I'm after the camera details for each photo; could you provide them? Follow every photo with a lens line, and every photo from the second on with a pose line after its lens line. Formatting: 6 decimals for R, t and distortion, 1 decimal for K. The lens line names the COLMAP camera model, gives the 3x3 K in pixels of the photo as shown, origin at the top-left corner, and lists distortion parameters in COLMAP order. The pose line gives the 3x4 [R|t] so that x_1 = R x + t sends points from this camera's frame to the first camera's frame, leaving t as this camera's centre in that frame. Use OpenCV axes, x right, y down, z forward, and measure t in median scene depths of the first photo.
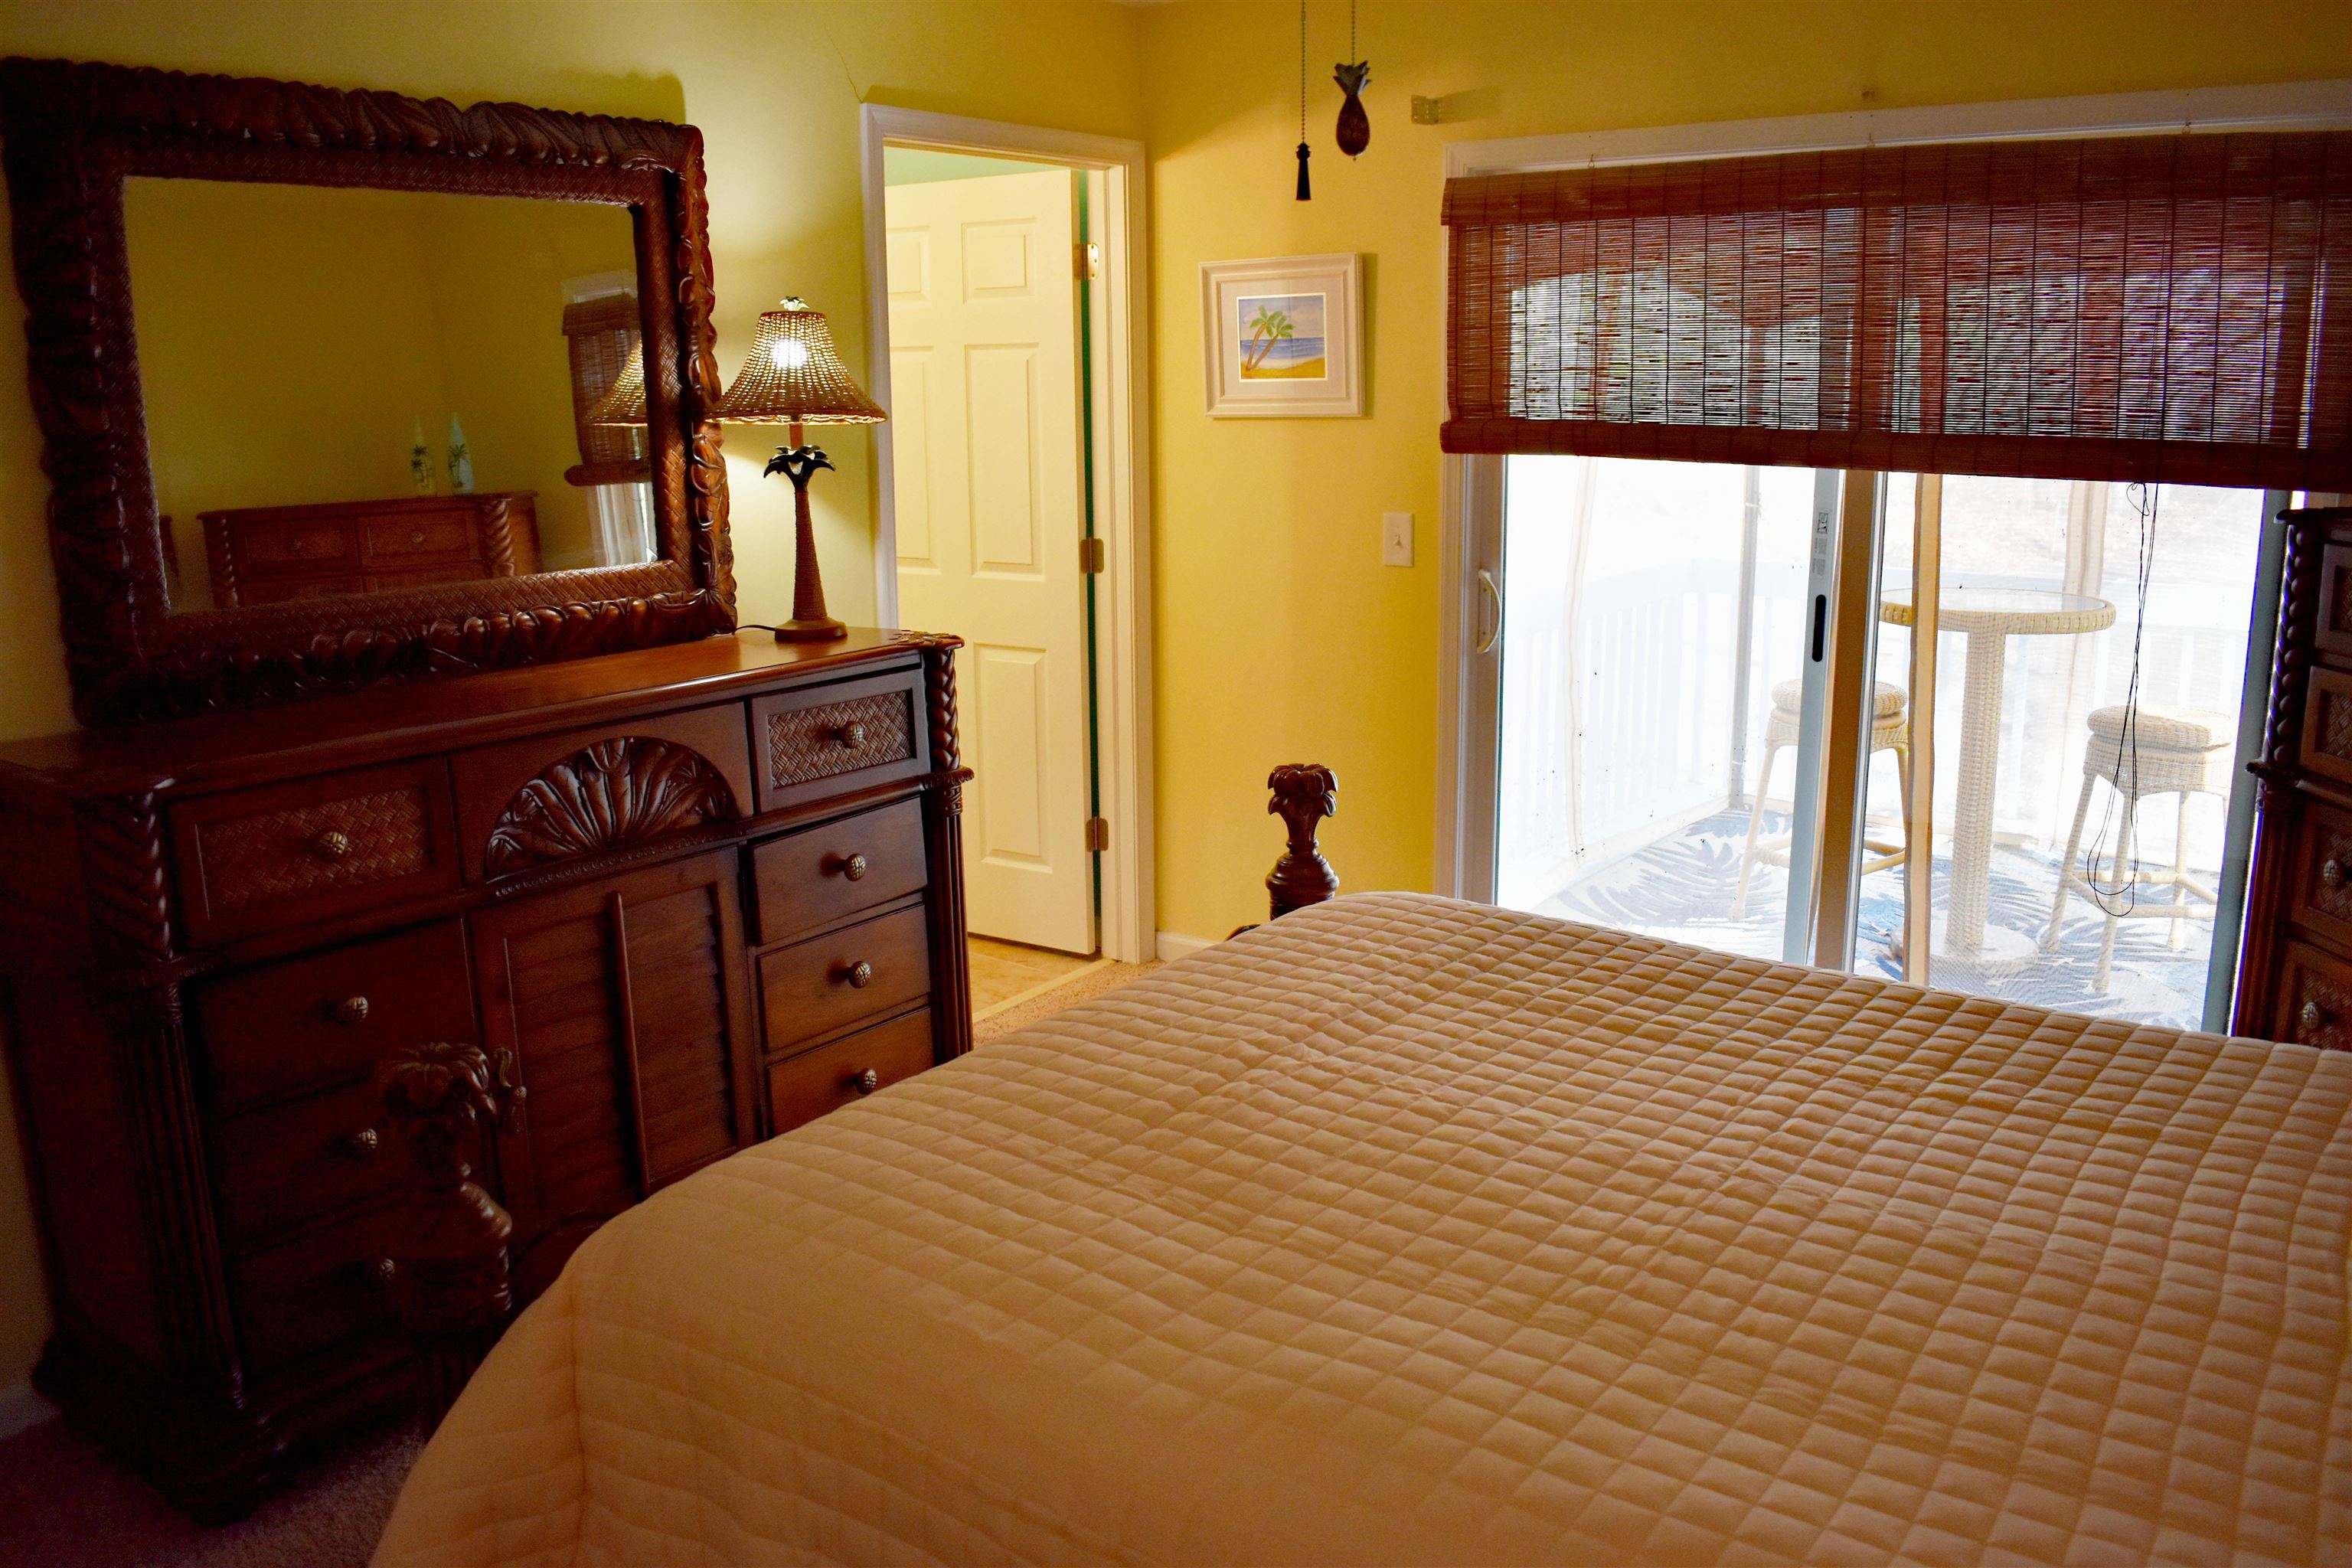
lens RADIAL K [[1856.0, 0, 1191.7], [0, 1856.0, 772.3], [0, 0, 1]] dist [-0.070301, 0.008350]
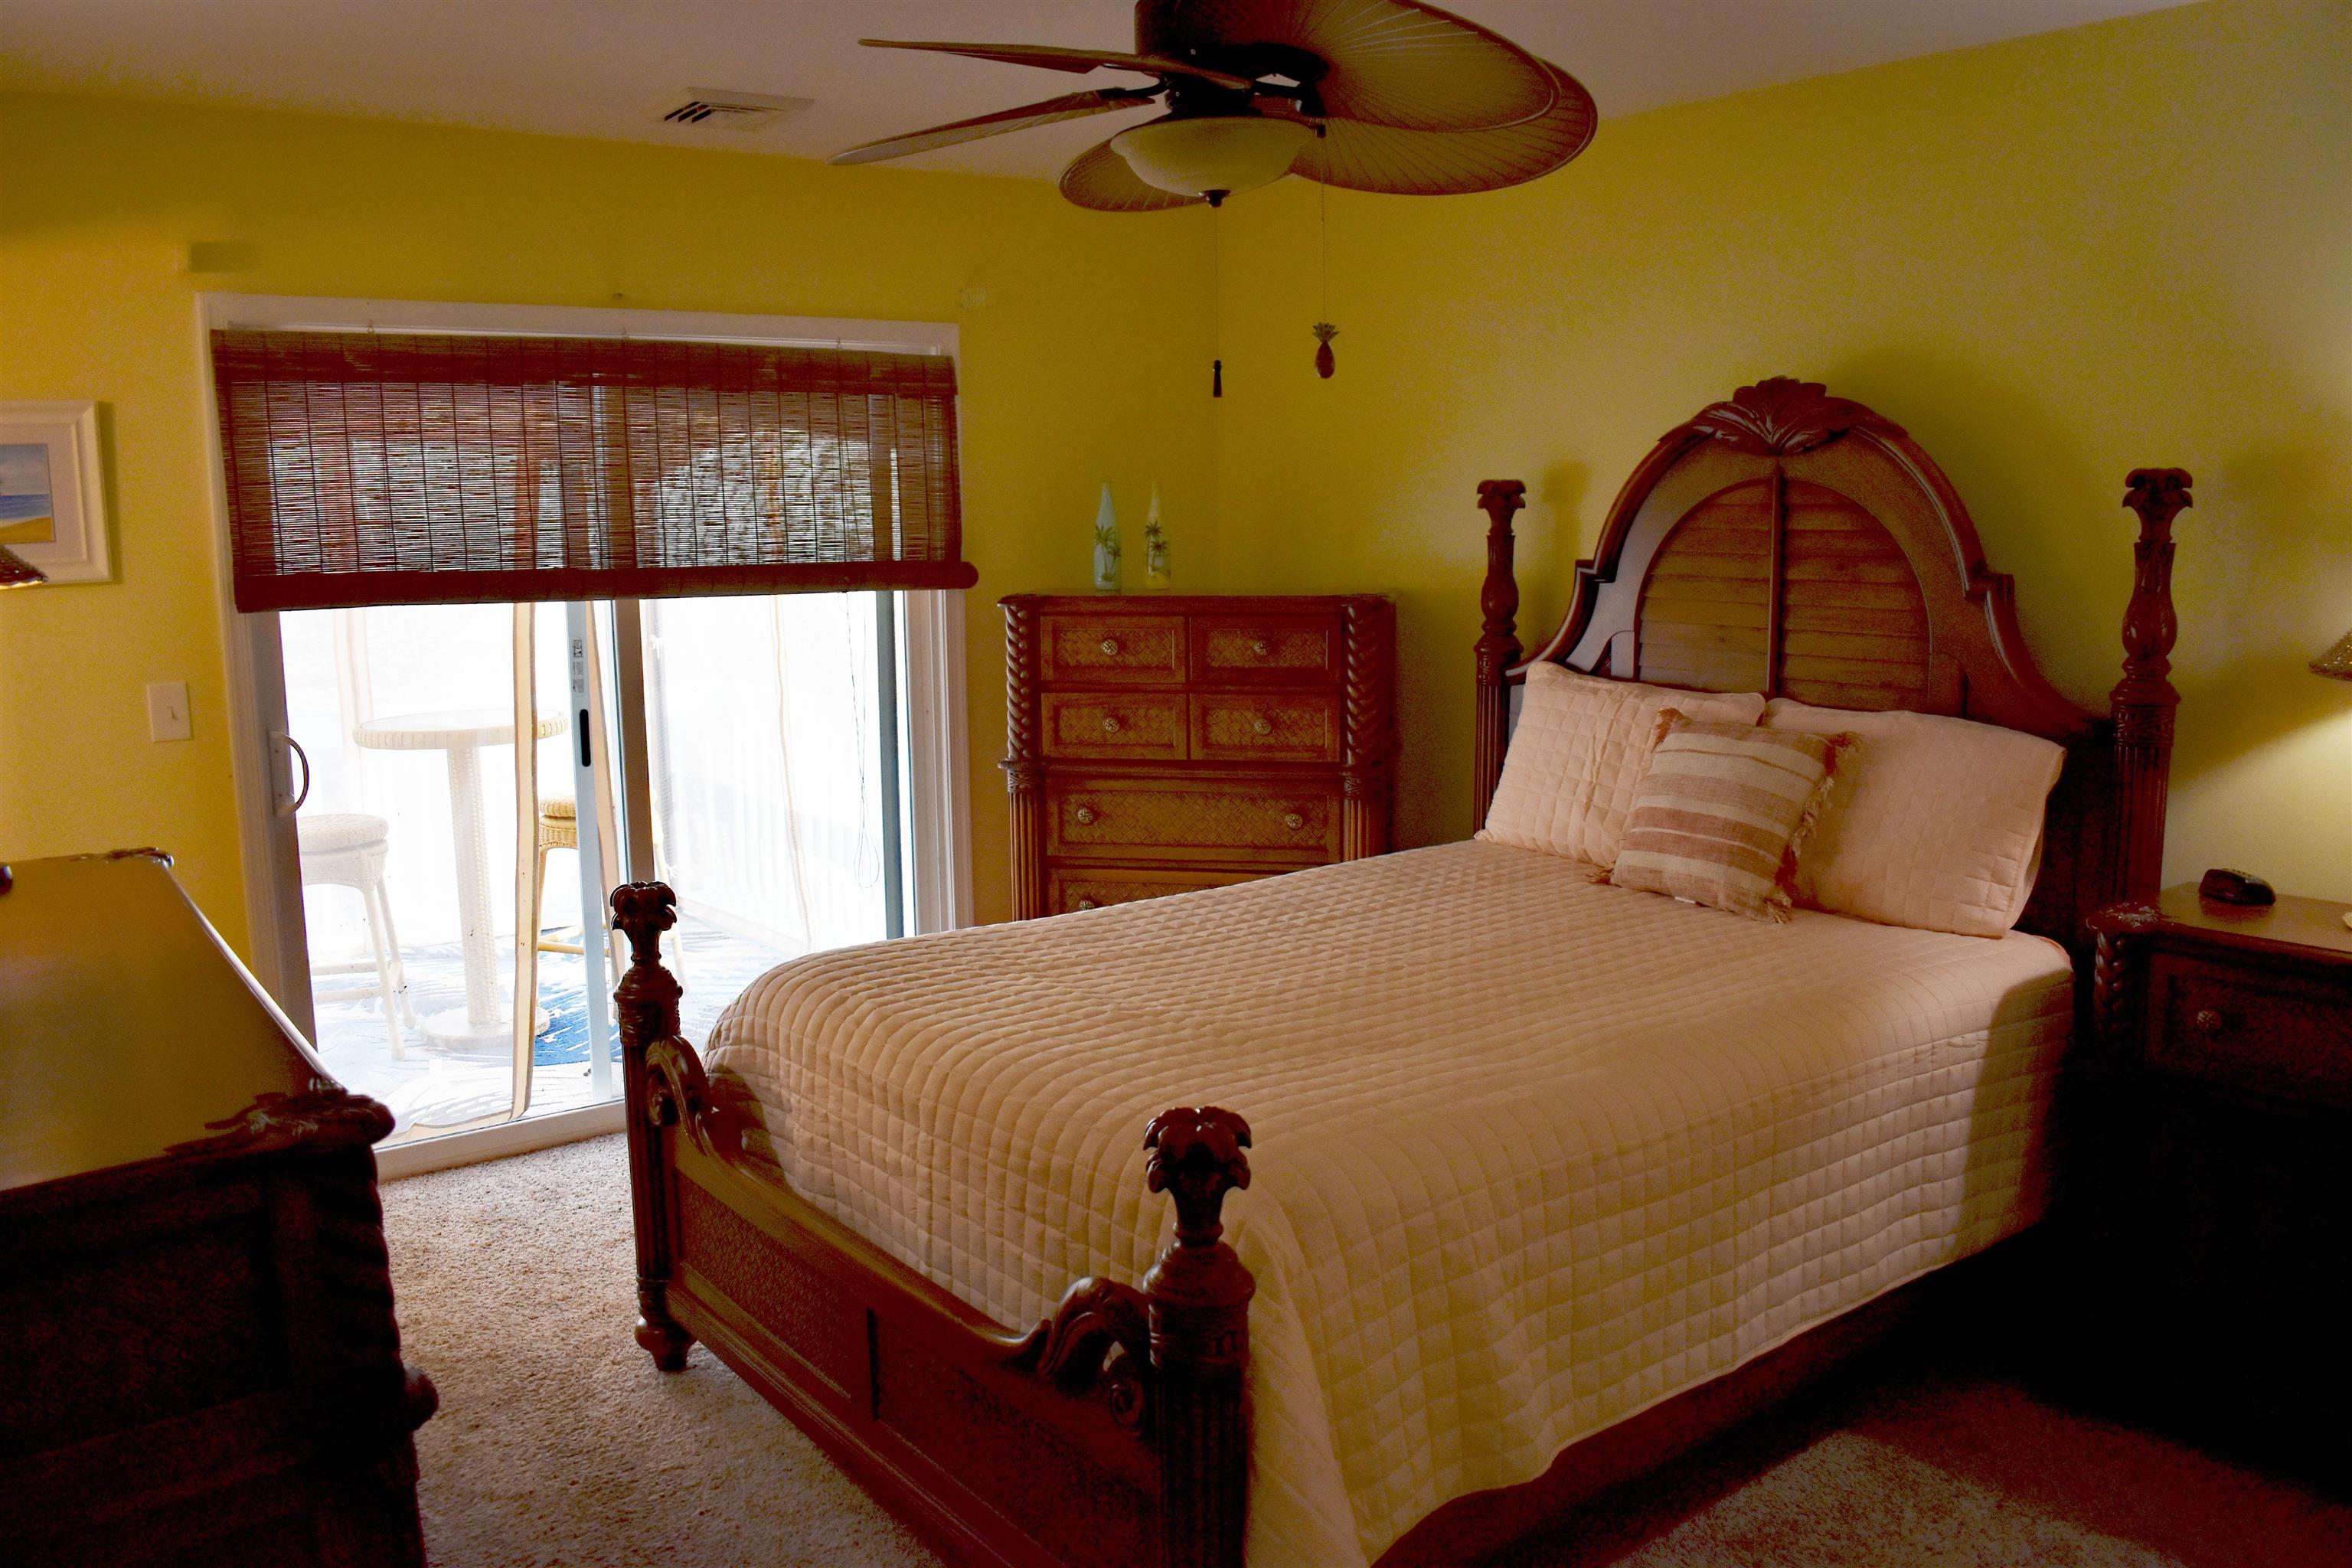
lens RADIAL K [[1856.0, 0, 1192.6], [0, 1856.0, 786.1], [0, 0, 1]] dist [-0.070301, 0.008350]
pose [[0.284242, -0.139282, 0.948581, -0.728570], [0.214597, 0.973532, 0.078642, -0.063392], [-0.934427, 0.181209, 0.306608, 0.313699]]
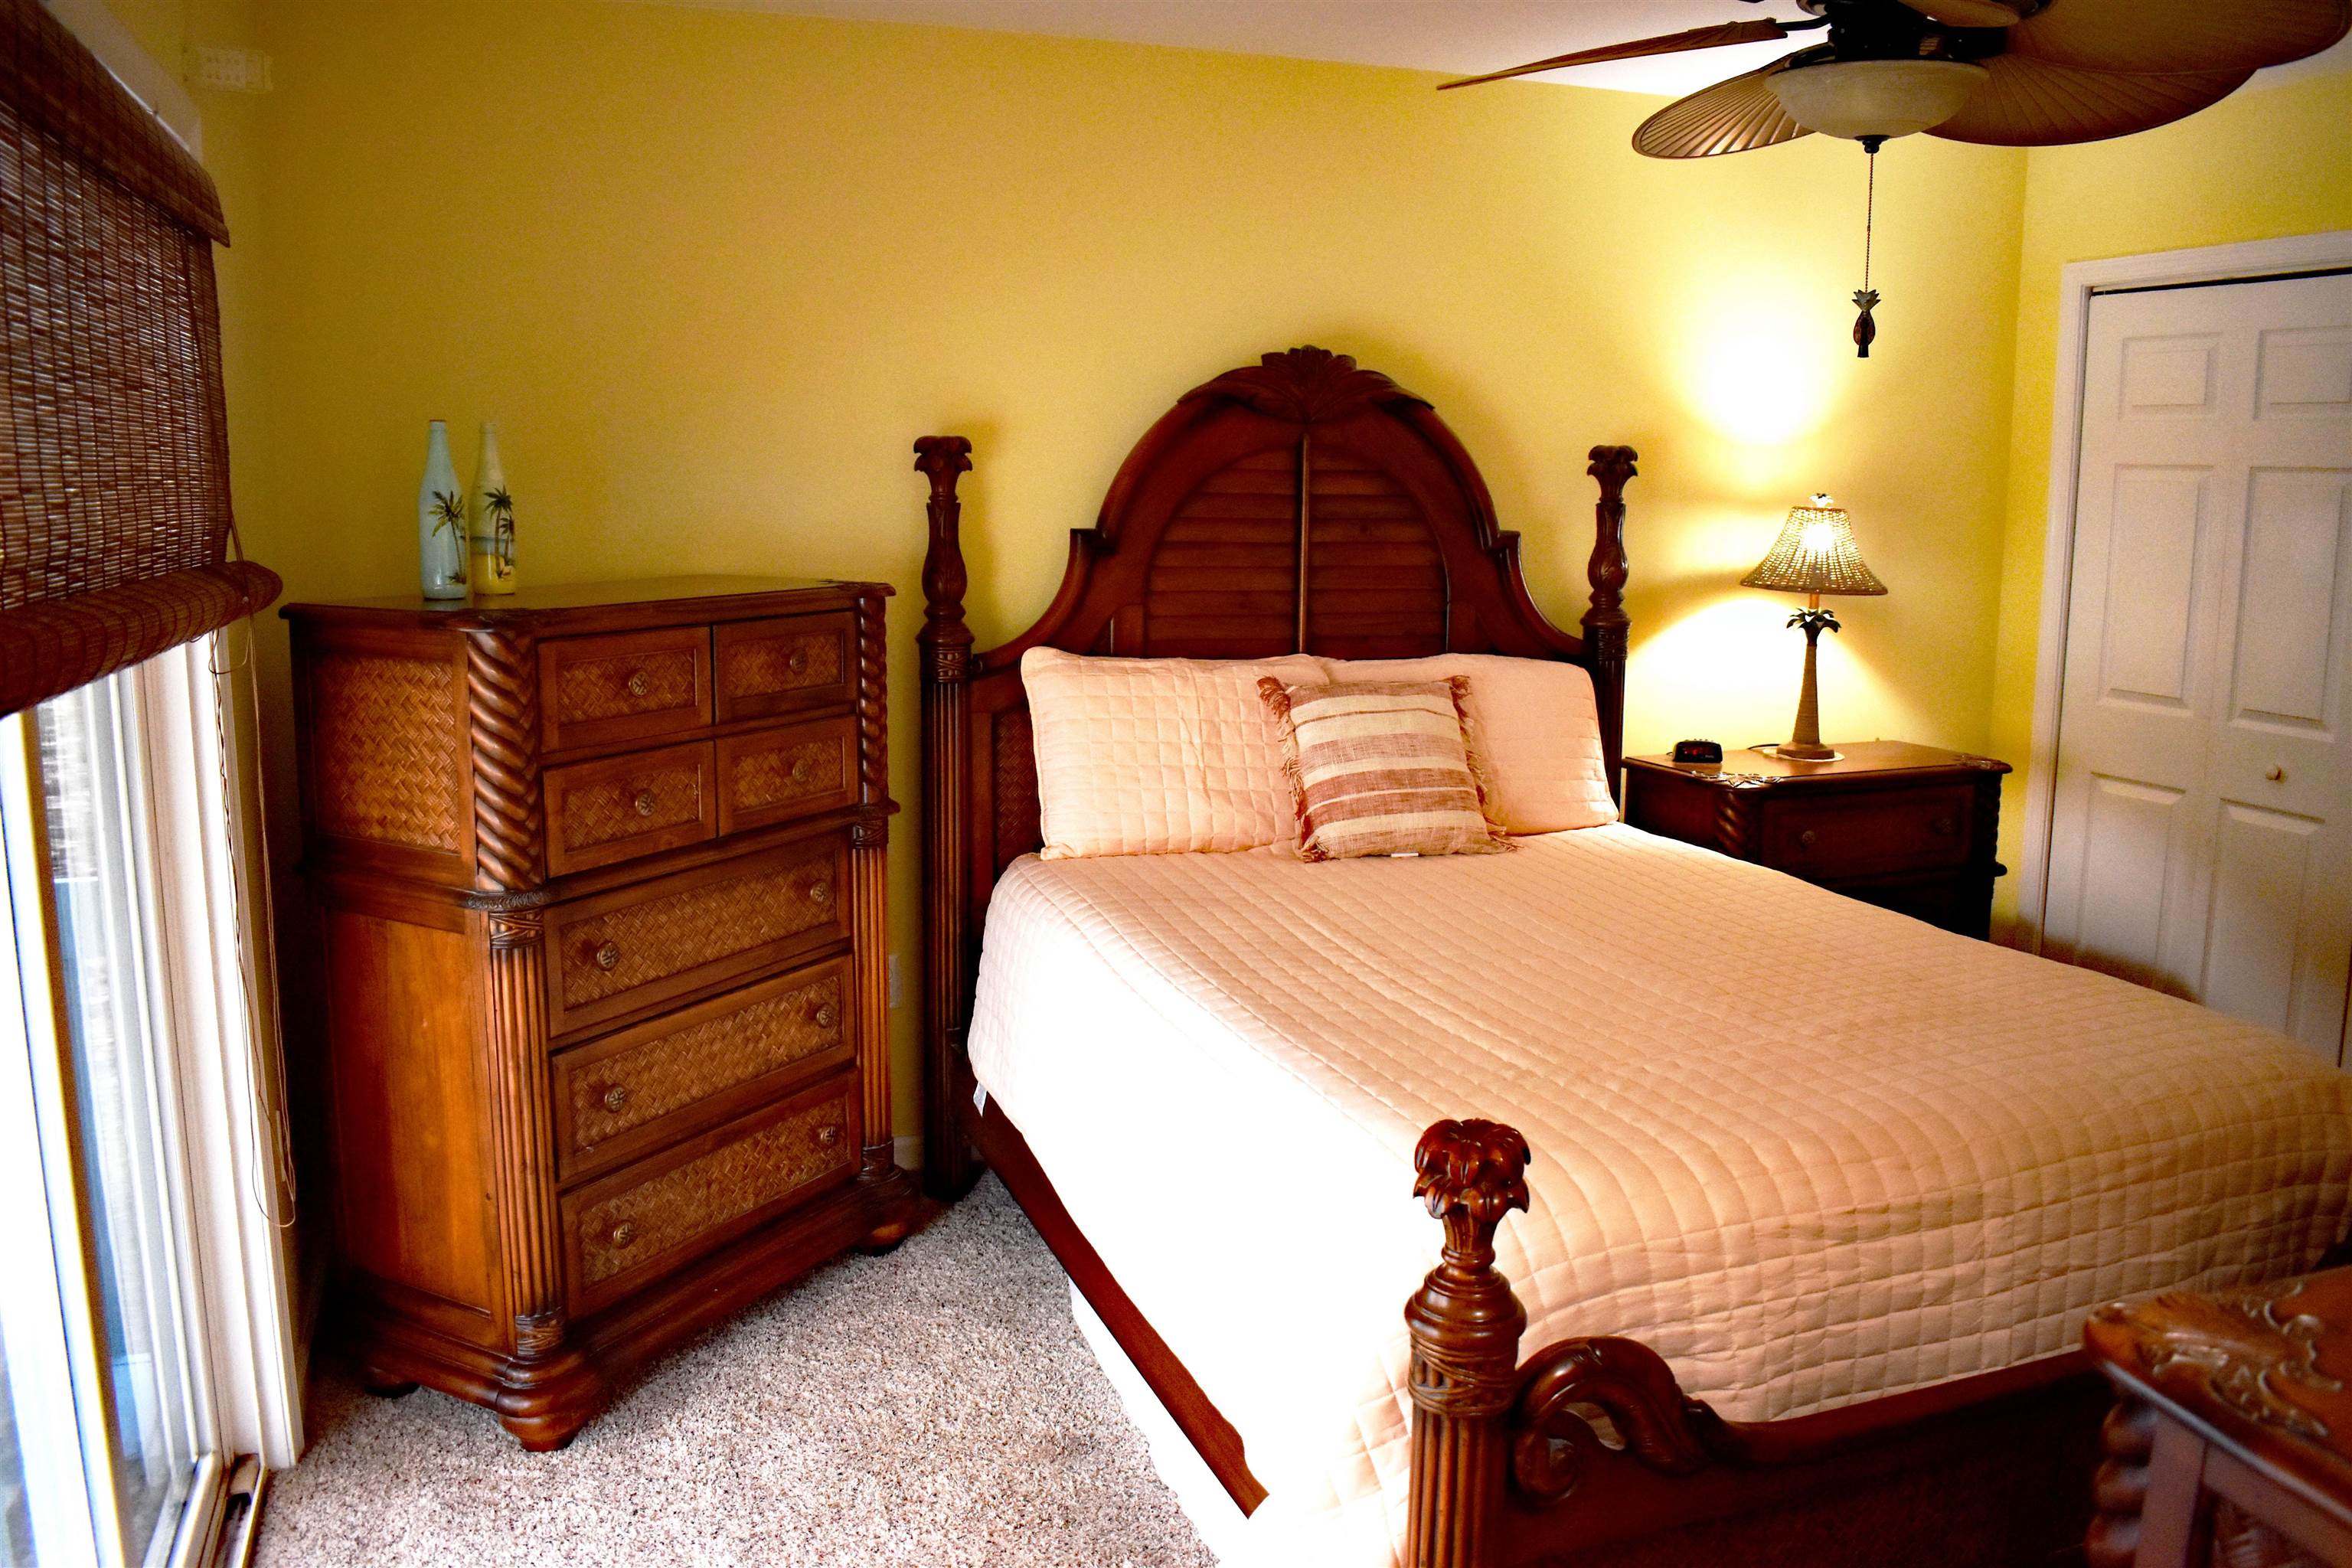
lens RADIAL K [[1856.0, 0, 1173.8], [0, 1856.0, 795.5], [0, 0, 1]] dist [-0.070301, 0.008350]
pose [[-0.827574, -0.097232, 0.552872, -0.153823], [0.118386, 0.932505, 0.341204, -0.275642], [-0.548732, 0.347823, -0.760205, 1.266038]]
